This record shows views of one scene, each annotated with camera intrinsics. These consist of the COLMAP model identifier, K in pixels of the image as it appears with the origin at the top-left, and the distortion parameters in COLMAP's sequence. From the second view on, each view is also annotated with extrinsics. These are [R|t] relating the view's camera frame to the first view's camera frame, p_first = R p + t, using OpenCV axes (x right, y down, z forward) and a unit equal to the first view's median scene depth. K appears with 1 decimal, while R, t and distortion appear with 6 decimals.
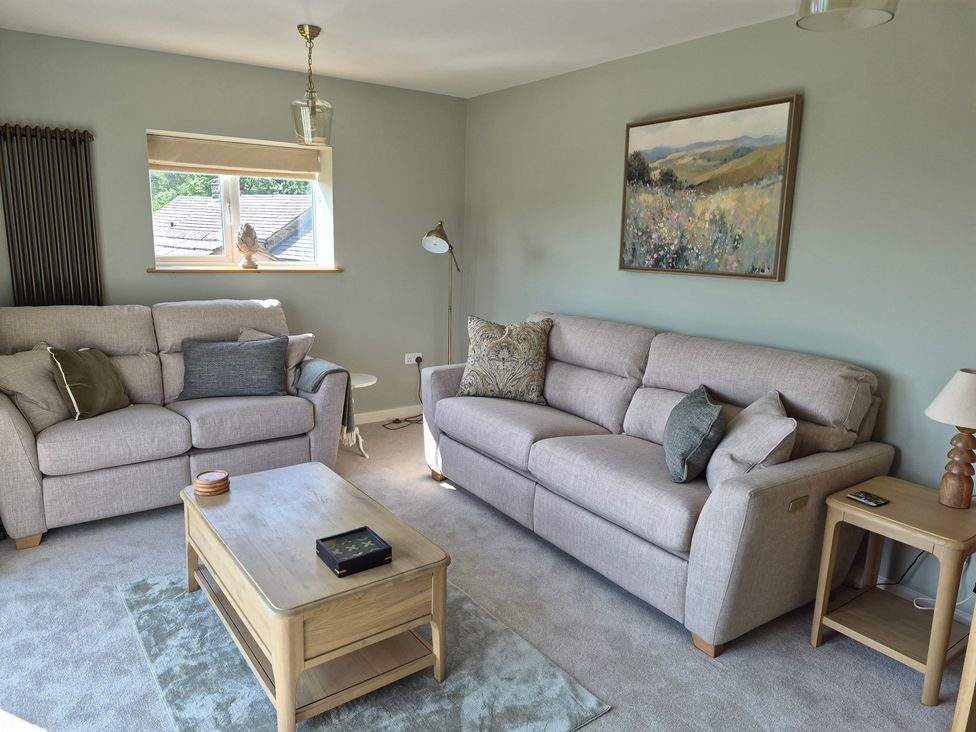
lens RADIAL K [[676.3, 0, 488.0], [0, 676.3, 366.0], [0, 0, 1]] dist [0.062707, -0.079106]
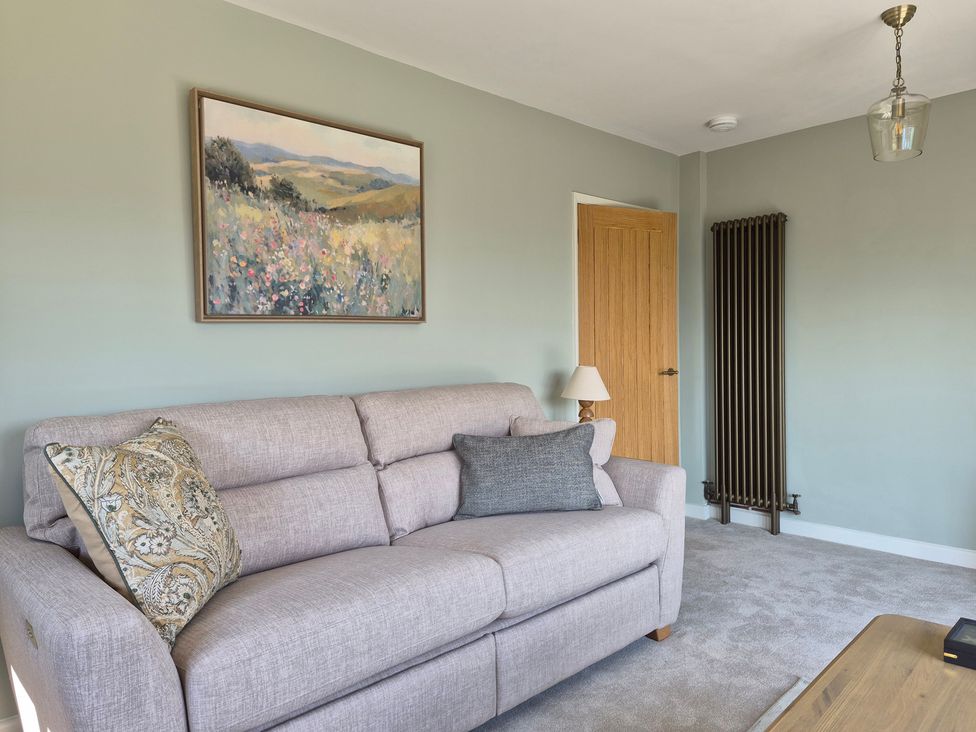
lens RADIAL K [[655.1, 0, 489.7], [0, 655.1, 356.6], [0, 0, 1]] dist [0.062772, -0.070521]
pose [[-0.153171, -0.045342, 0.987159, -0.482554], [0.200880, 0.976661, 0.076029, -0.117181], [-0.967567, 0.209945, -0.140488, 0.950235]]
